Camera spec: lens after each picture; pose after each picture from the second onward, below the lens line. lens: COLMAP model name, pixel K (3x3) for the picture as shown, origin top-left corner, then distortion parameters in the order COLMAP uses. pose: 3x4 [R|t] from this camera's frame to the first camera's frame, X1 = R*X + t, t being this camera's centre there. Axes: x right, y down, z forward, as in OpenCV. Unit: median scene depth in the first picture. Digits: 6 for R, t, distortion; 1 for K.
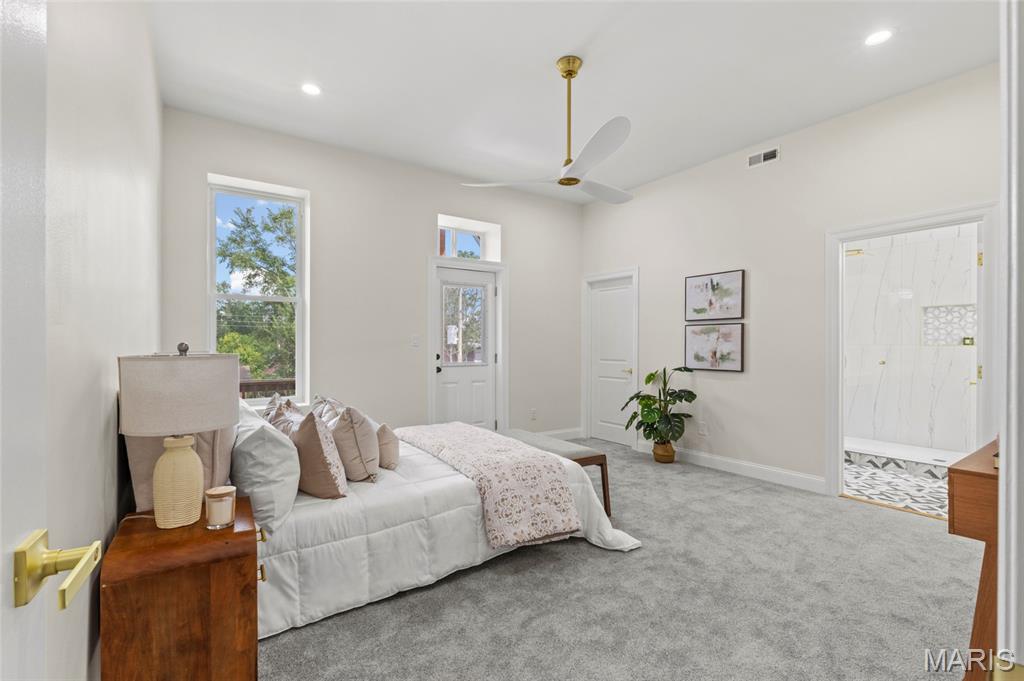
lens RADIAL K [[461.8, 0, 515.5], [0, 461.8, 346.0], [0, 0, 1]] dist [0.004061, -0.002259]
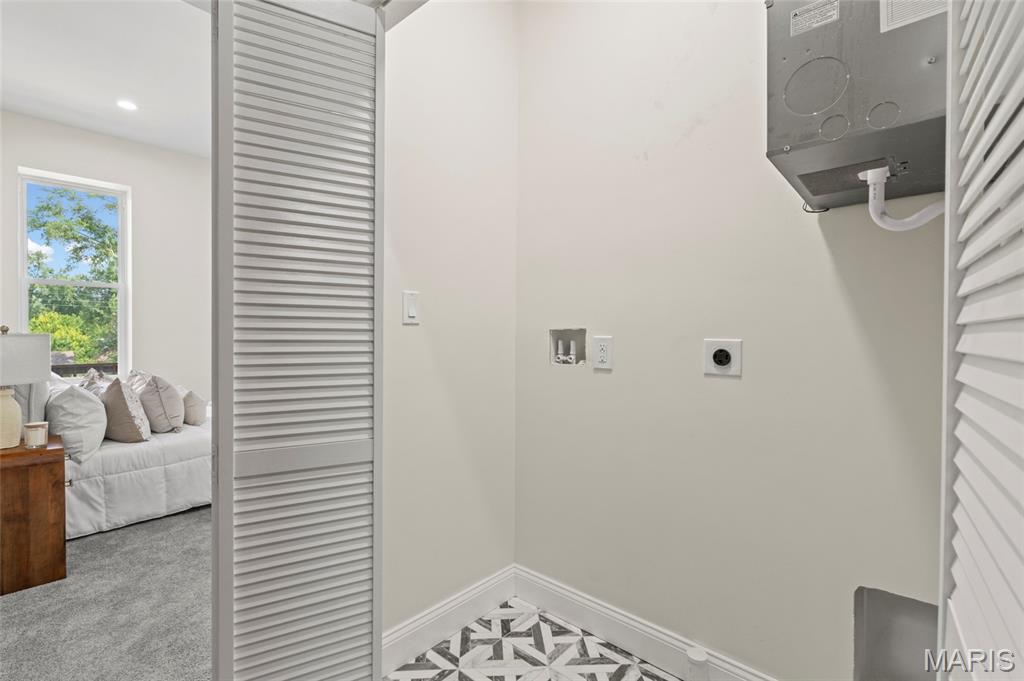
lens RADIAL K [[461.8, 0, 508.8], [0, 461.8, 337.4], [0, 0, 1]] dist [0.004061, -0.002259]
pose [[0.973219, 0.002154, 0.229870, 0.375404], [-0.005672, 0.999877, 0.014642, -0.000235], [-0.229810, -0.015553, 0.973111, -0.595356]]
